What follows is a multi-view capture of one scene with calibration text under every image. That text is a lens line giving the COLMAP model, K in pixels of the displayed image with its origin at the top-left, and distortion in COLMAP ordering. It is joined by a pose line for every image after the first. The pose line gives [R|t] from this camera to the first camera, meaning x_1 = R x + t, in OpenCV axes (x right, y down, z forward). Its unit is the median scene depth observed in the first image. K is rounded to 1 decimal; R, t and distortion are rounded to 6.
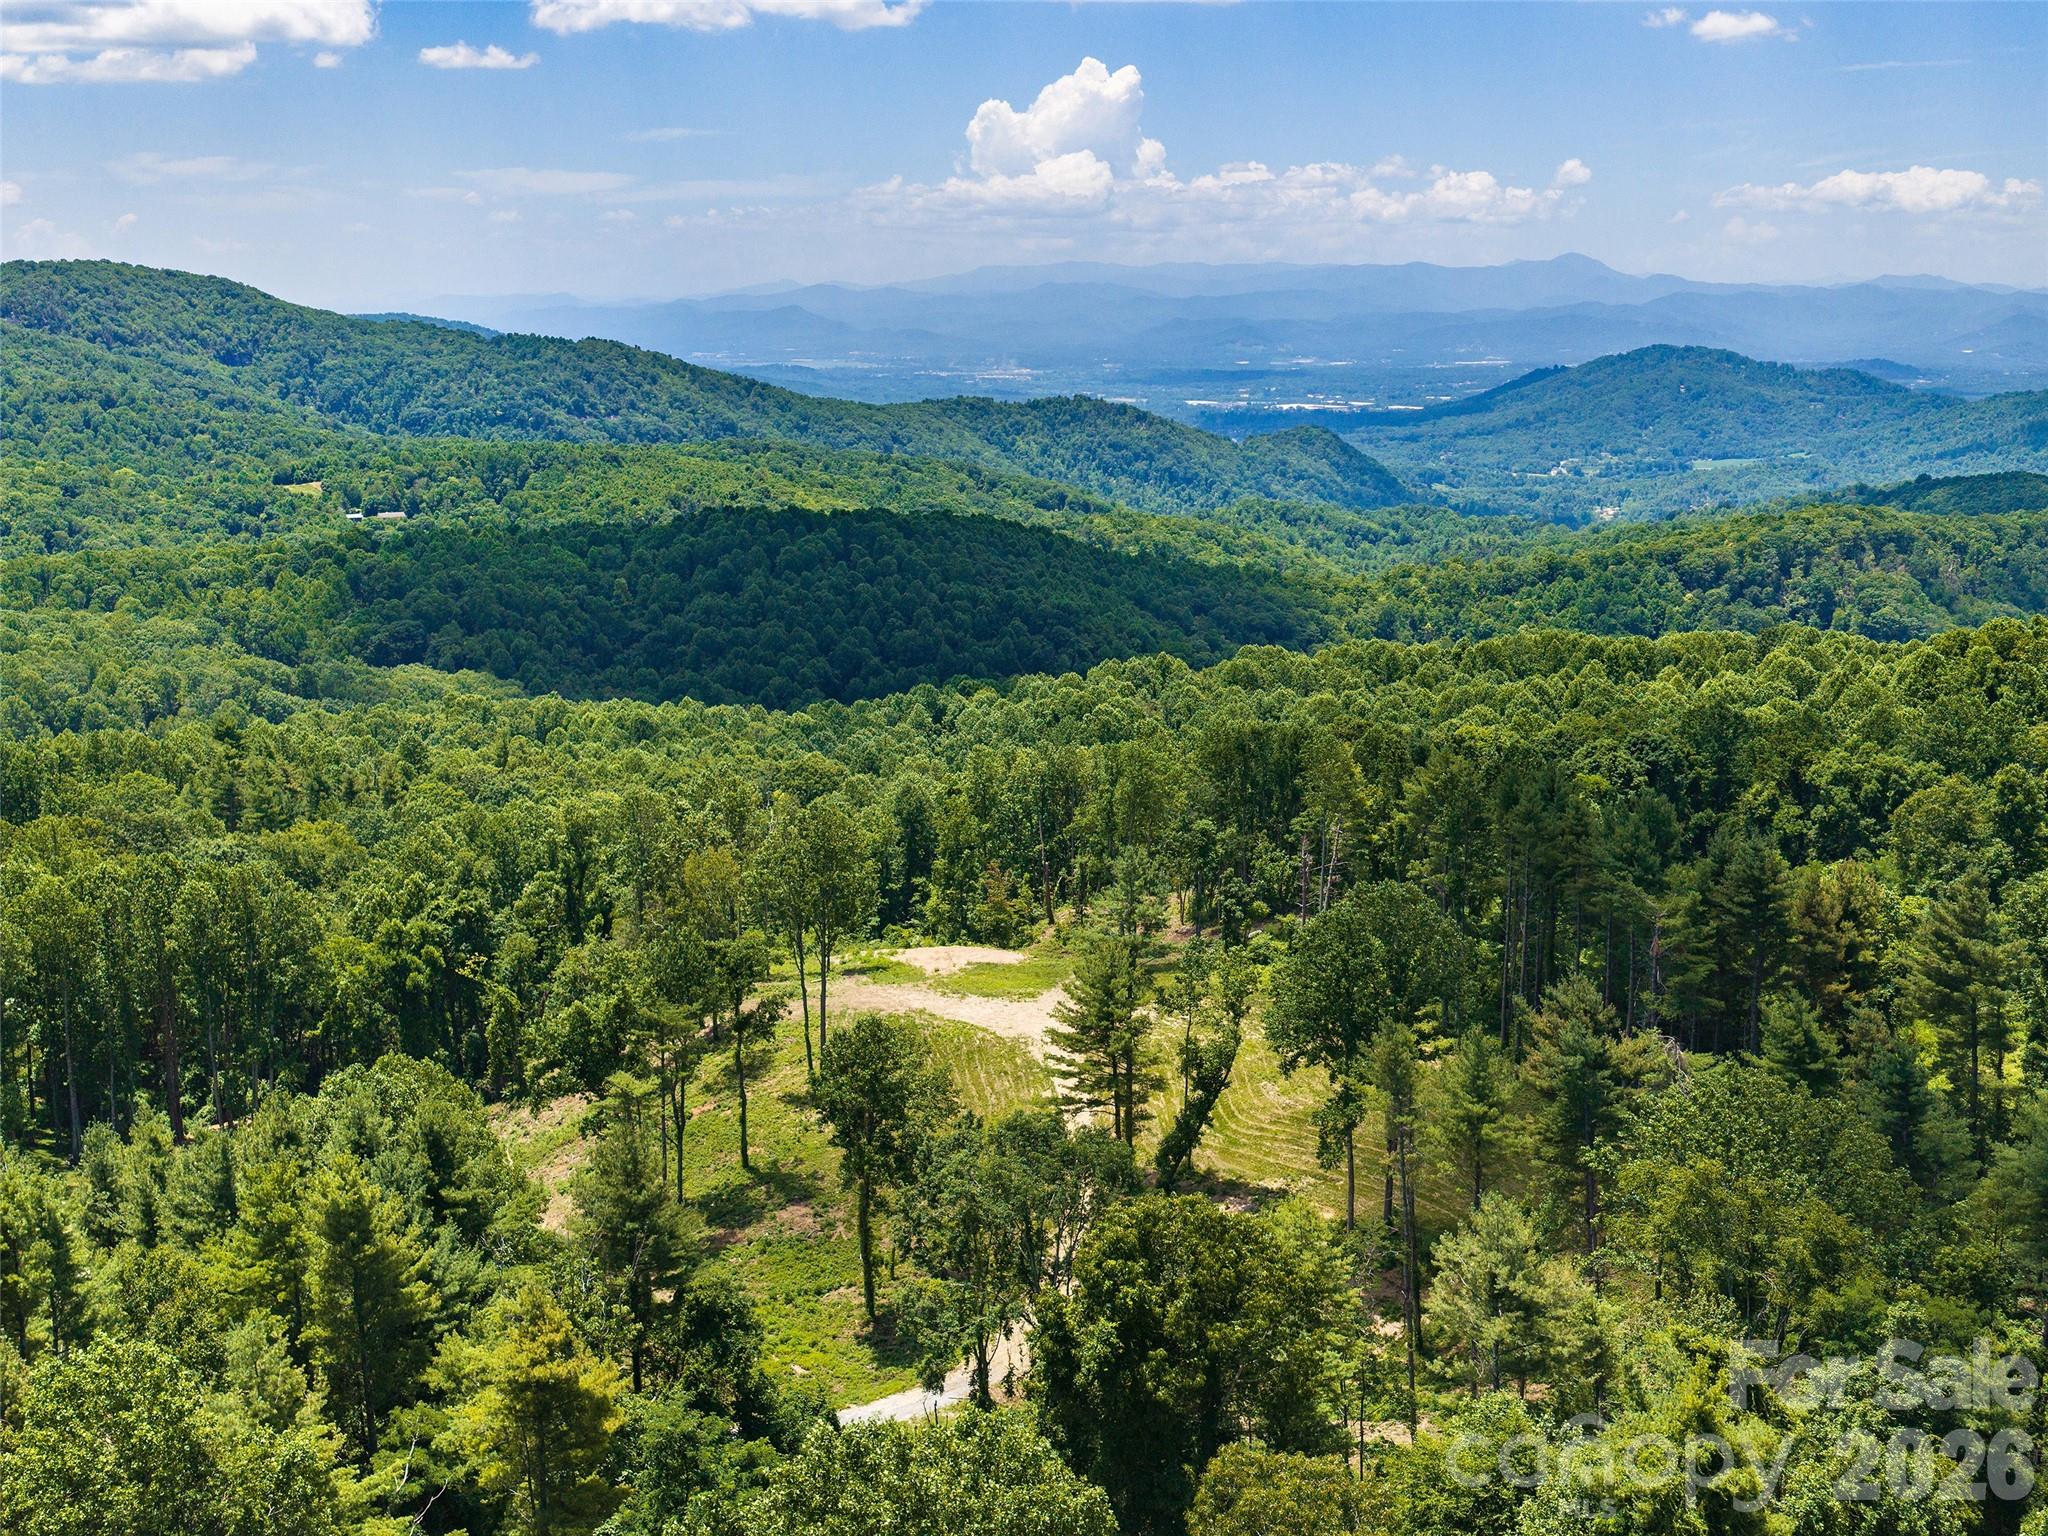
lens RADIAL K [[2249.6, 0, 1024.0], [0, 2249.6, 768.0], [0, 0, 1]] dist [0.042931, -0.117372]
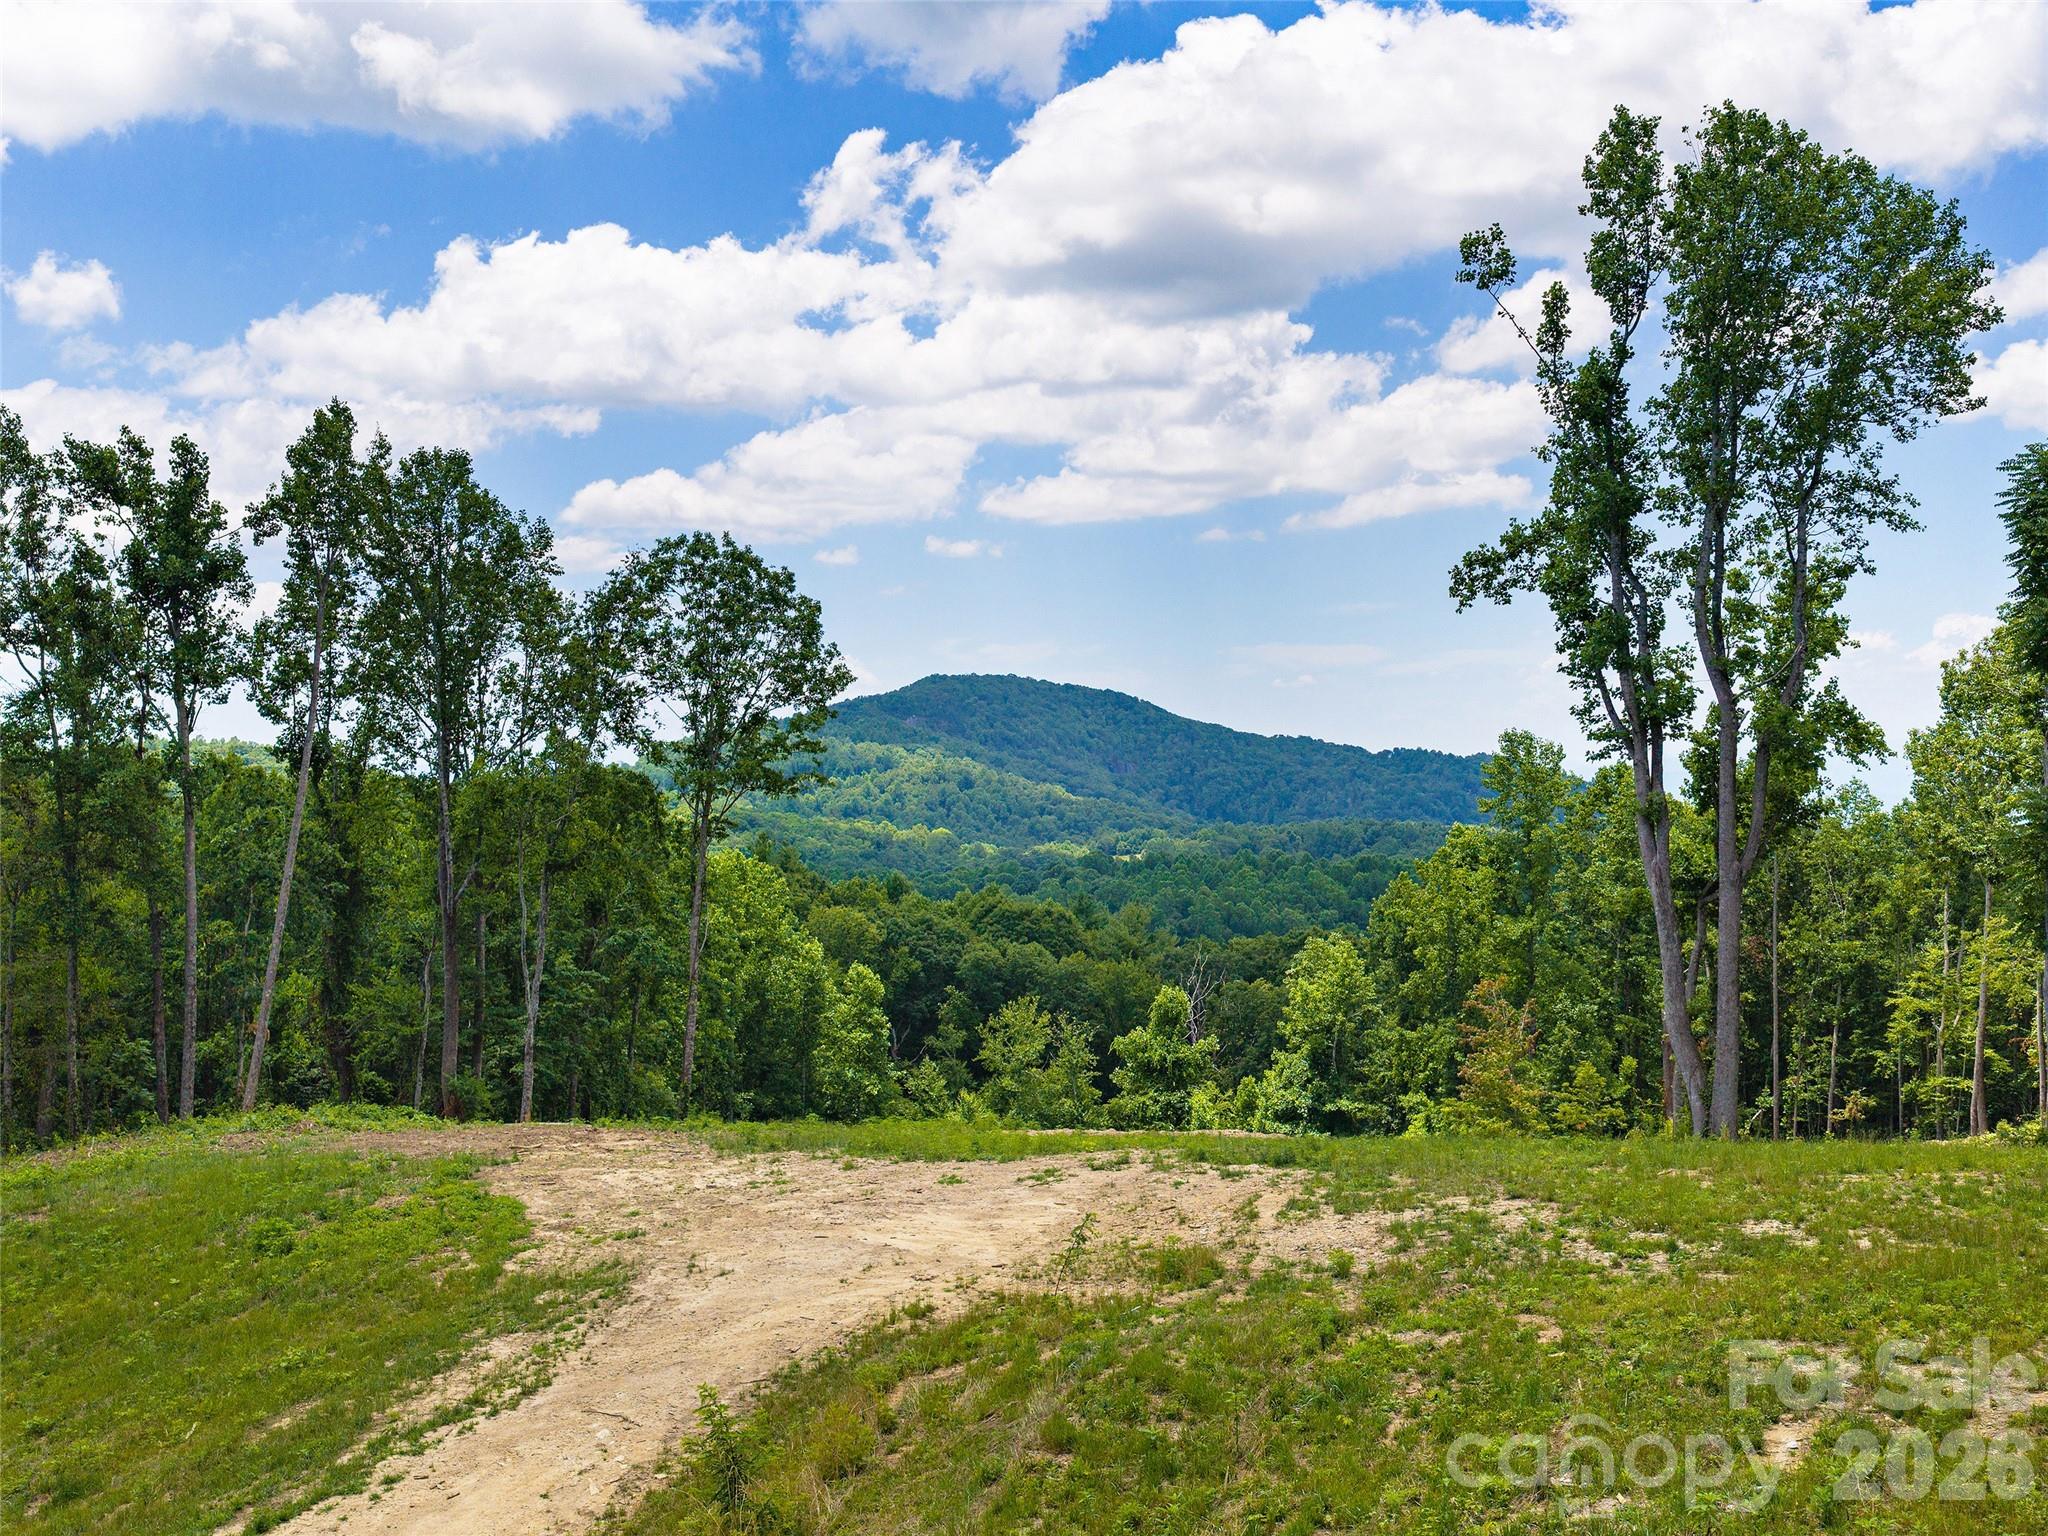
lens RADIAL K [[2249.6, 0, 1024.0], [0, 2249.6, 768.0], [0, 0, 1]] dist [0.042931, -0.117372]
pose [[0.918542, 0.001609, -0.395321, 0.011232], [-0.082146, 0.978941, -0.186885, 0.015297], [0.386696, 0.204135, 0.899330, 0.118271]]
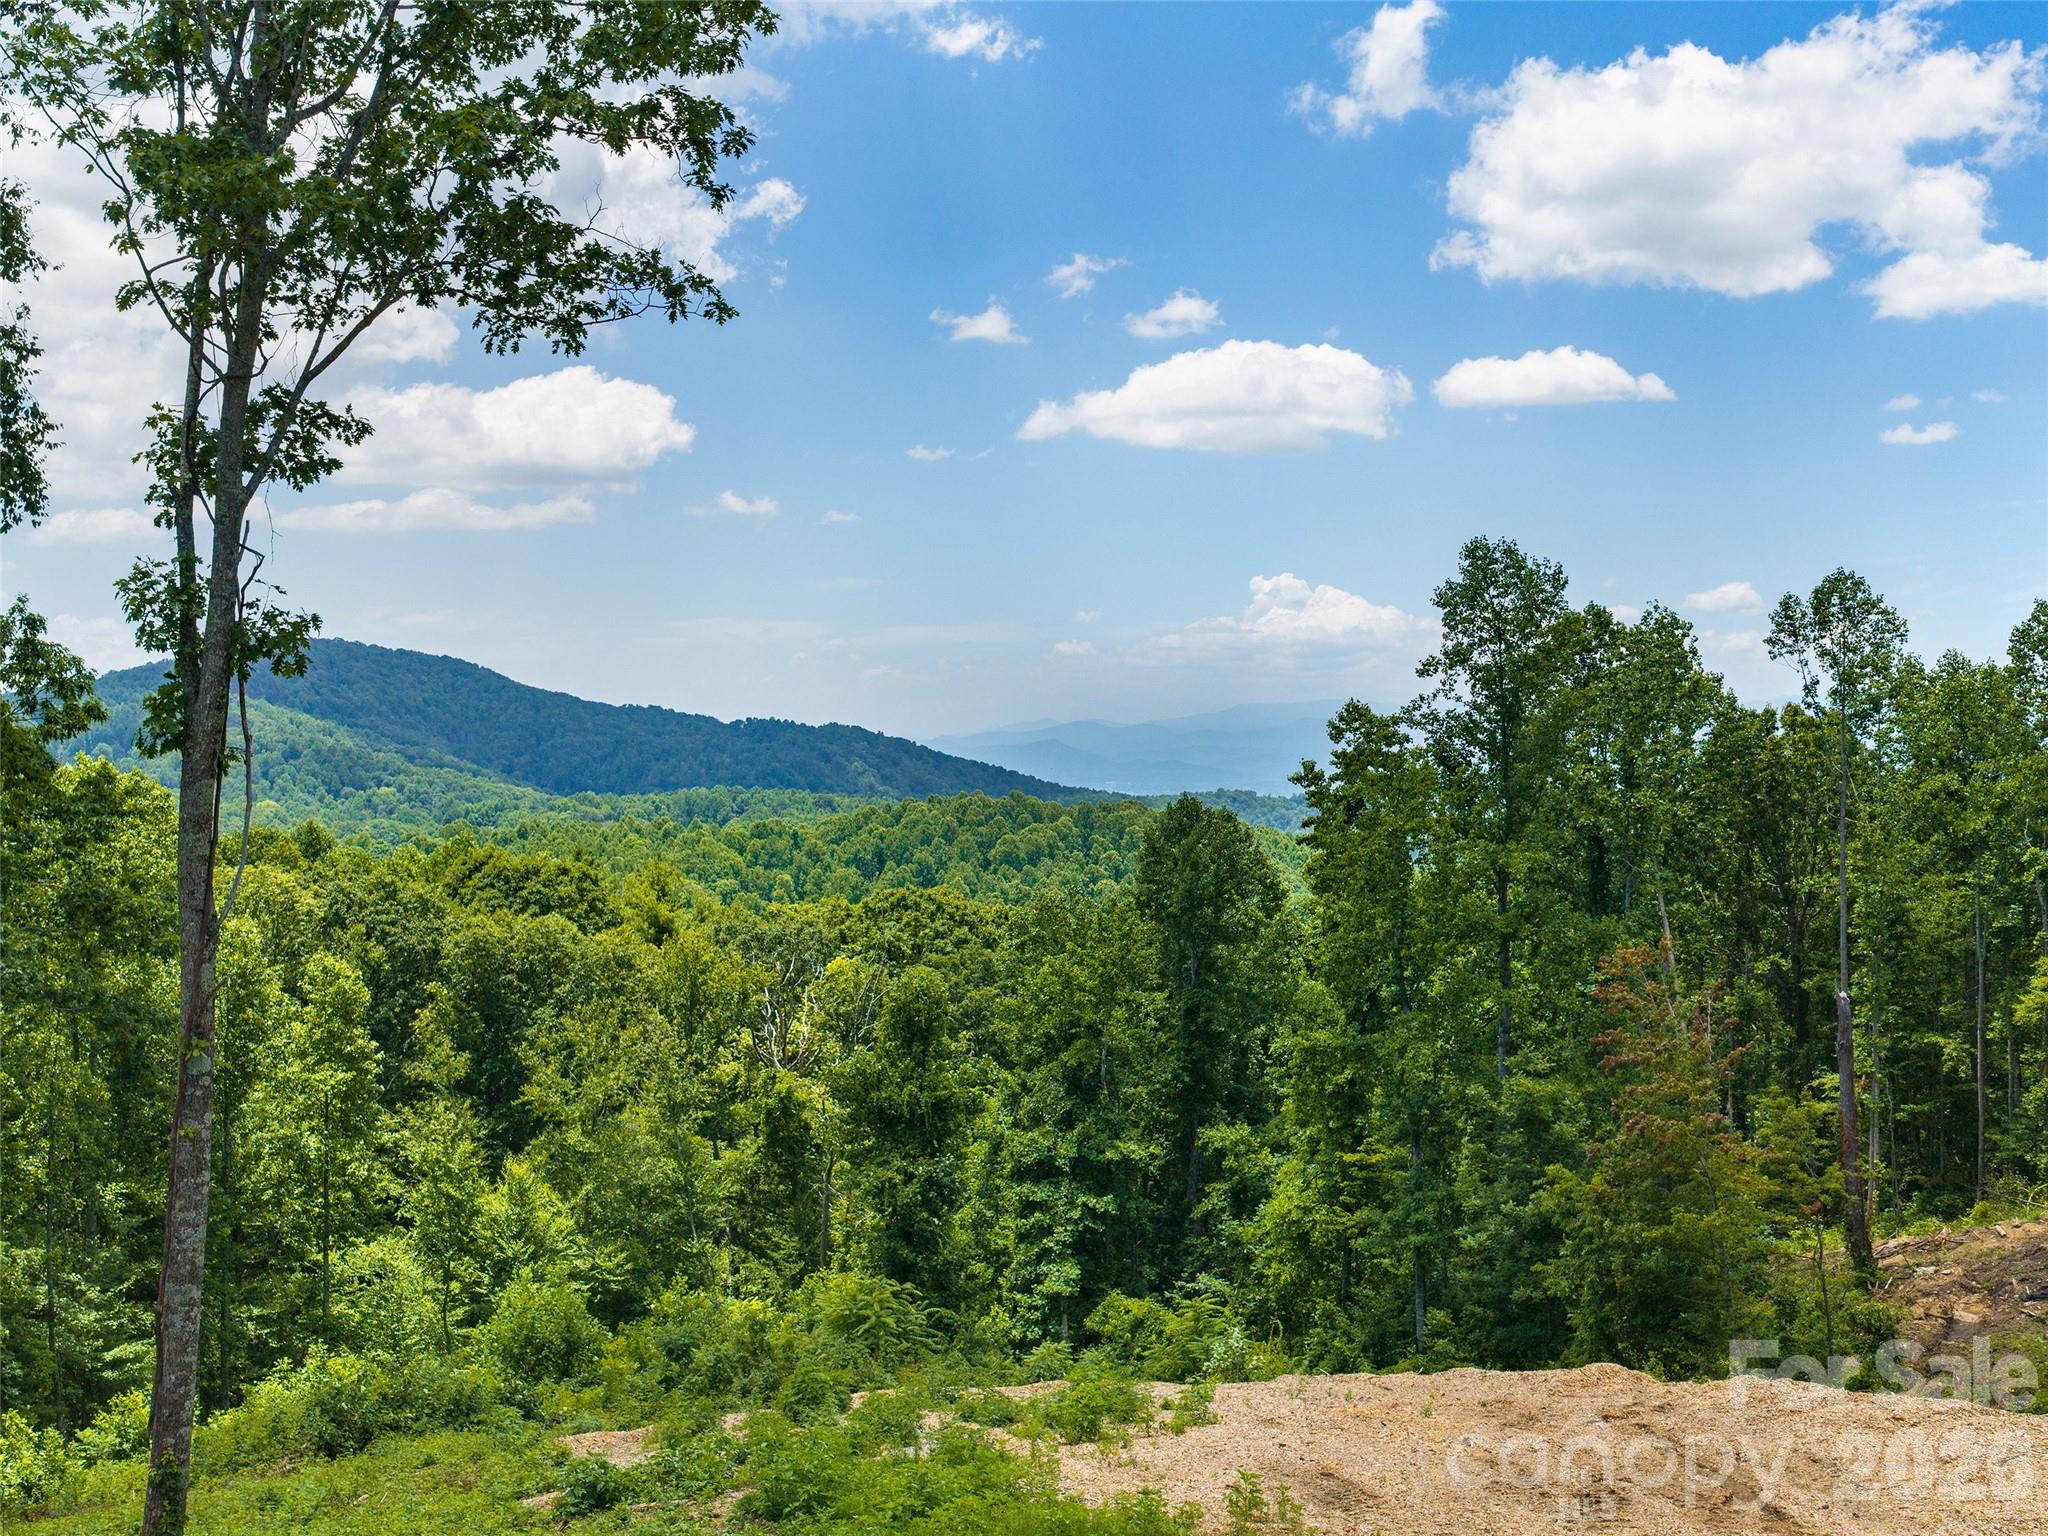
lens RADIAL K [[2249.6, 0, 1024.0], [0, 2249.6, 768.0], [0, 0, 1]] dist [0.042931, -0.117372]
pose [[0.993603, 0.000593, -0.112931, -0.008231], [-0.022326, 0.981283, -0.191275, 0.012174], [0.110704, 0.192573, 0.975018, 0.147791]]
